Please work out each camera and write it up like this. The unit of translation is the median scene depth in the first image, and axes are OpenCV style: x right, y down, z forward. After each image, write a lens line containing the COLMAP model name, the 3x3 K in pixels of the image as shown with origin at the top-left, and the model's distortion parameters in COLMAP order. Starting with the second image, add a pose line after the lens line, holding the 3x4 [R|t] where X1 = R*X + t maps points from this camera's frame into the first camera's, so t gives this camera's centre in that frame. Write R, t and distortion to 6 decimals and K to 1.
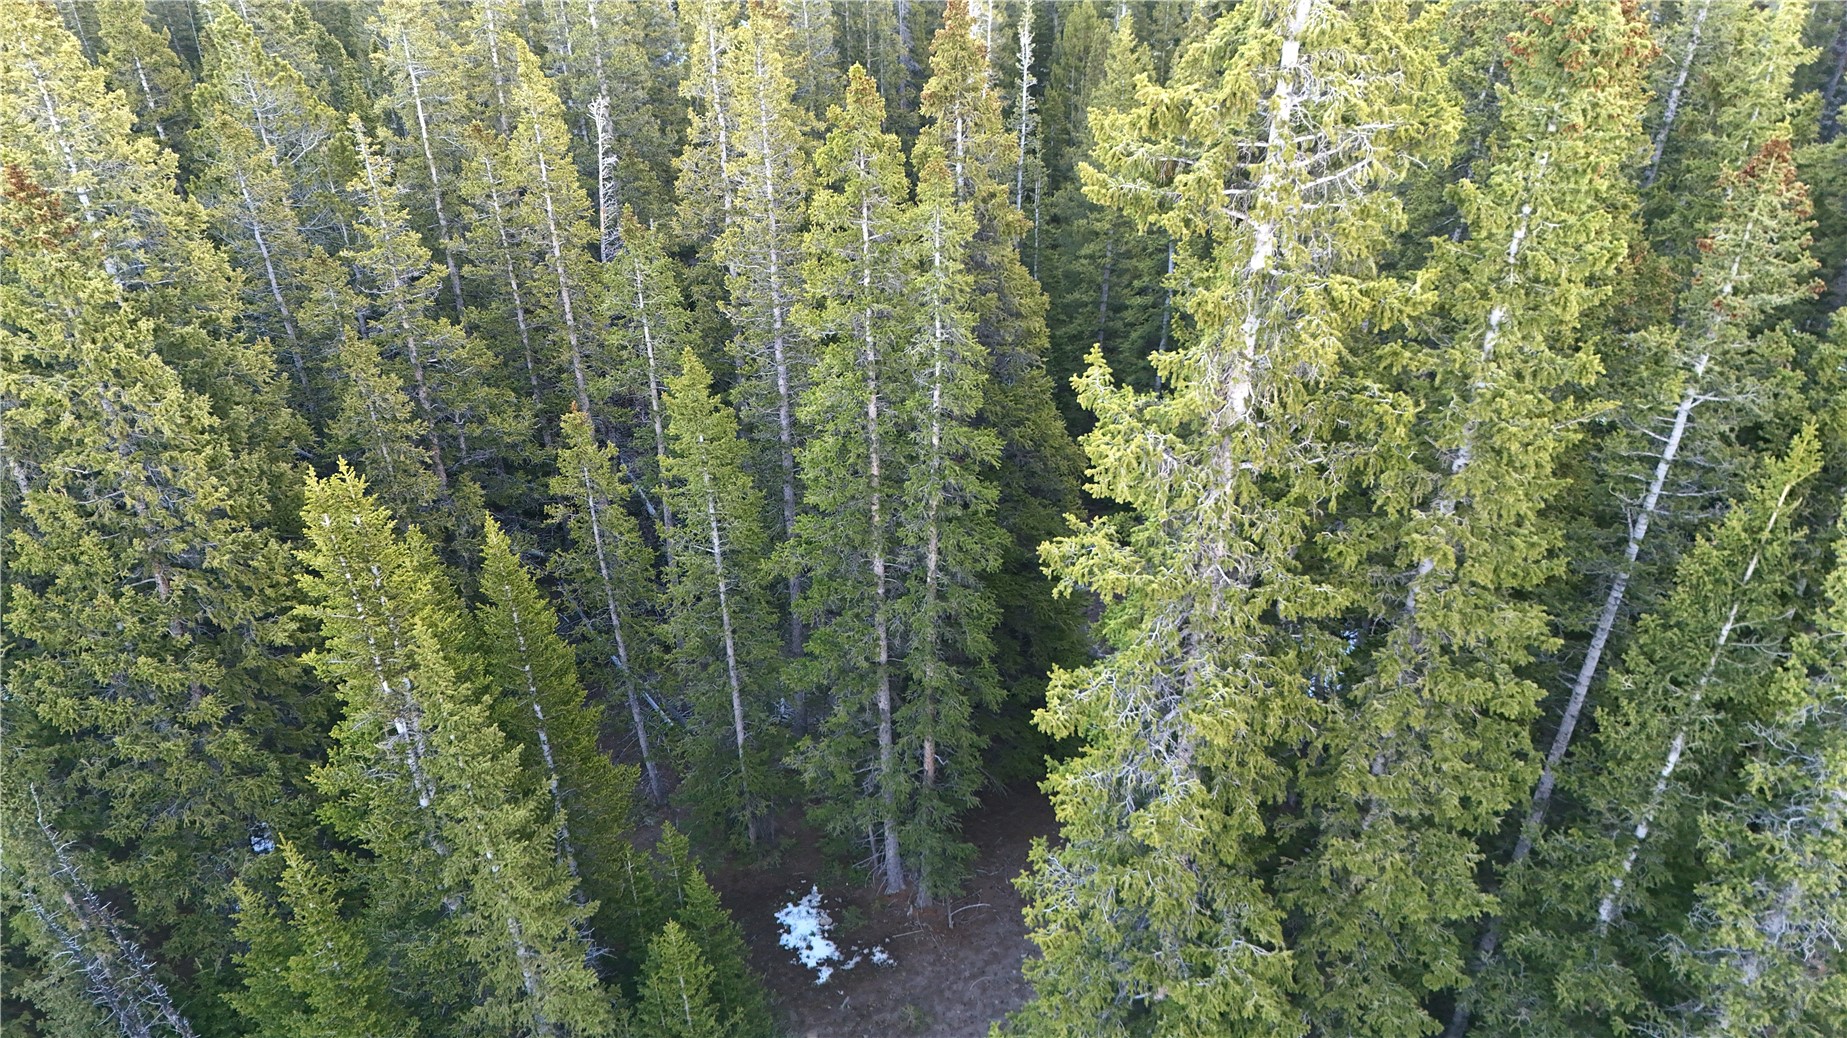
lens RADIAL K [[1353.9, 0, 920.4], [0, 1353.9, 515.8], [0, 0, 1]] dist [0.087383, -0.085304]
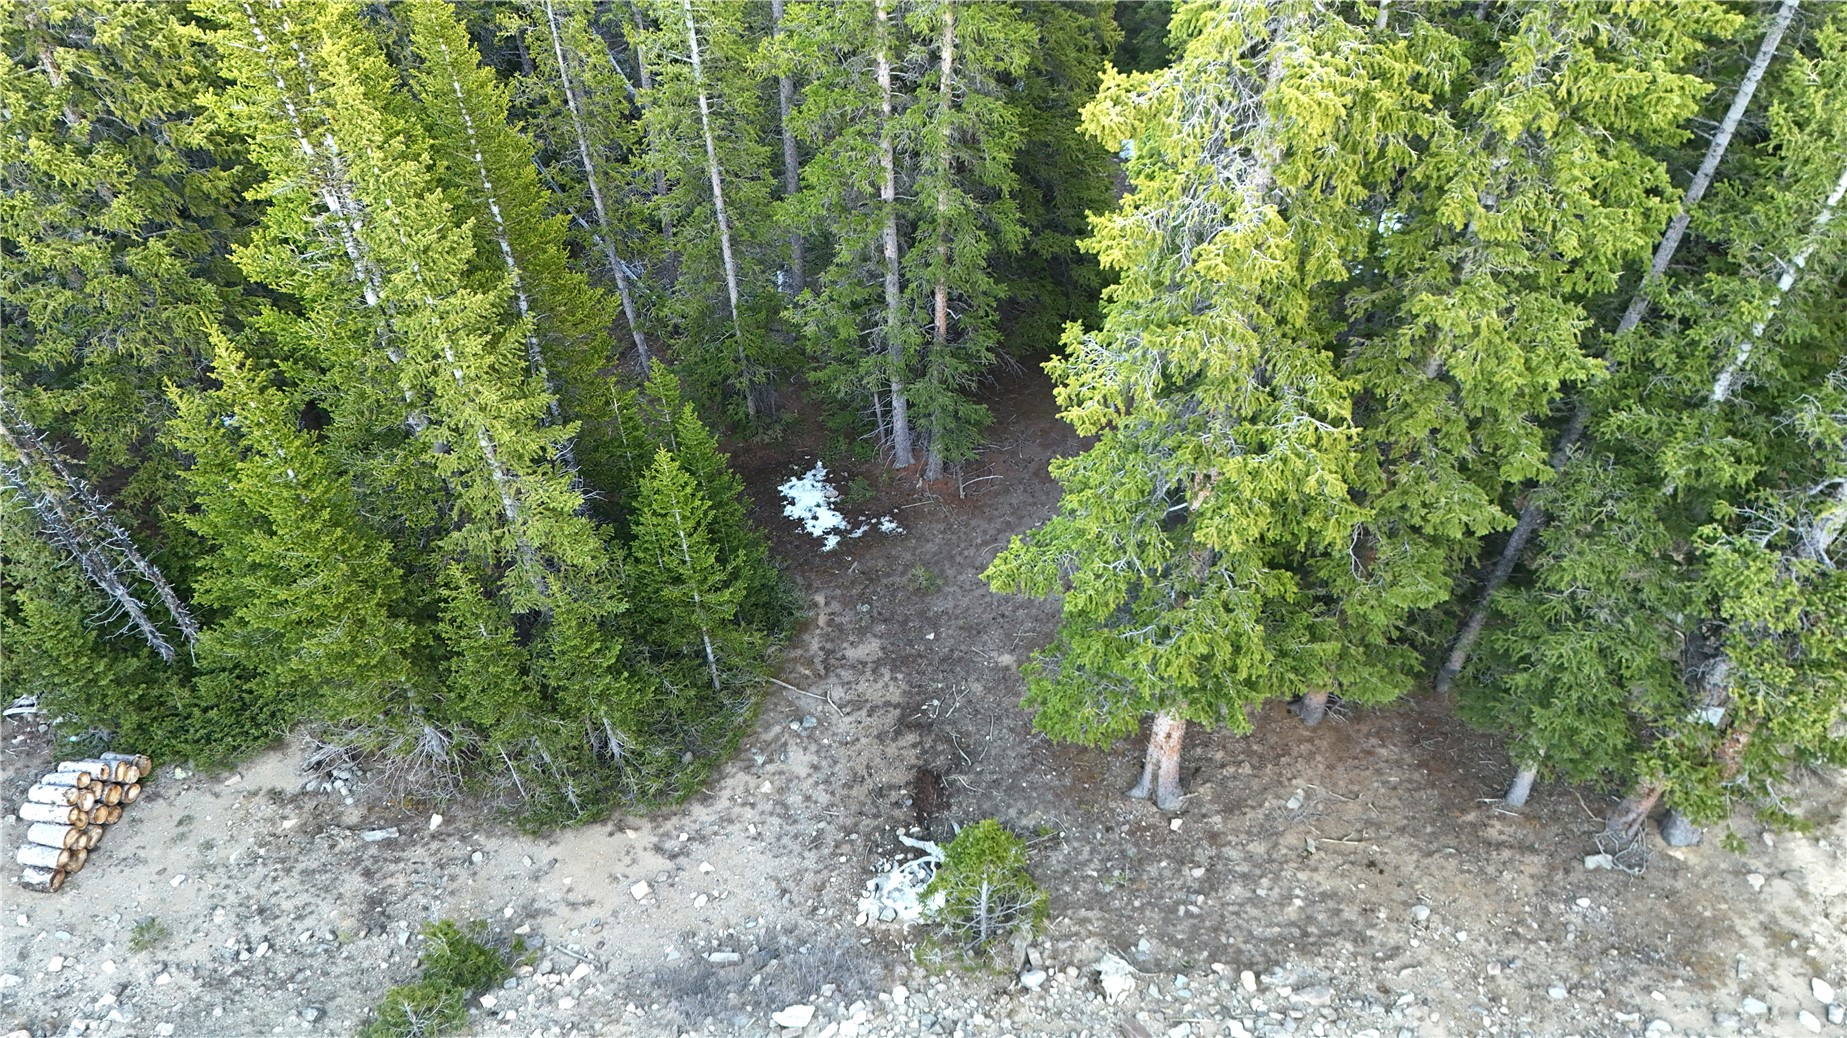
lens RADIAL K [[1353.9, 0, 920.4], [0, 1353.9, 515.8], [0, 0, 1]] dist [0.087383, -0.085304]
pose [[0.999998, -0.001187, -0.001870, -0.007277], [0.001582, 0.973679, 0.227919, 0.128629], [0.001550, -0.227922, 0.973678, 0.100523]]
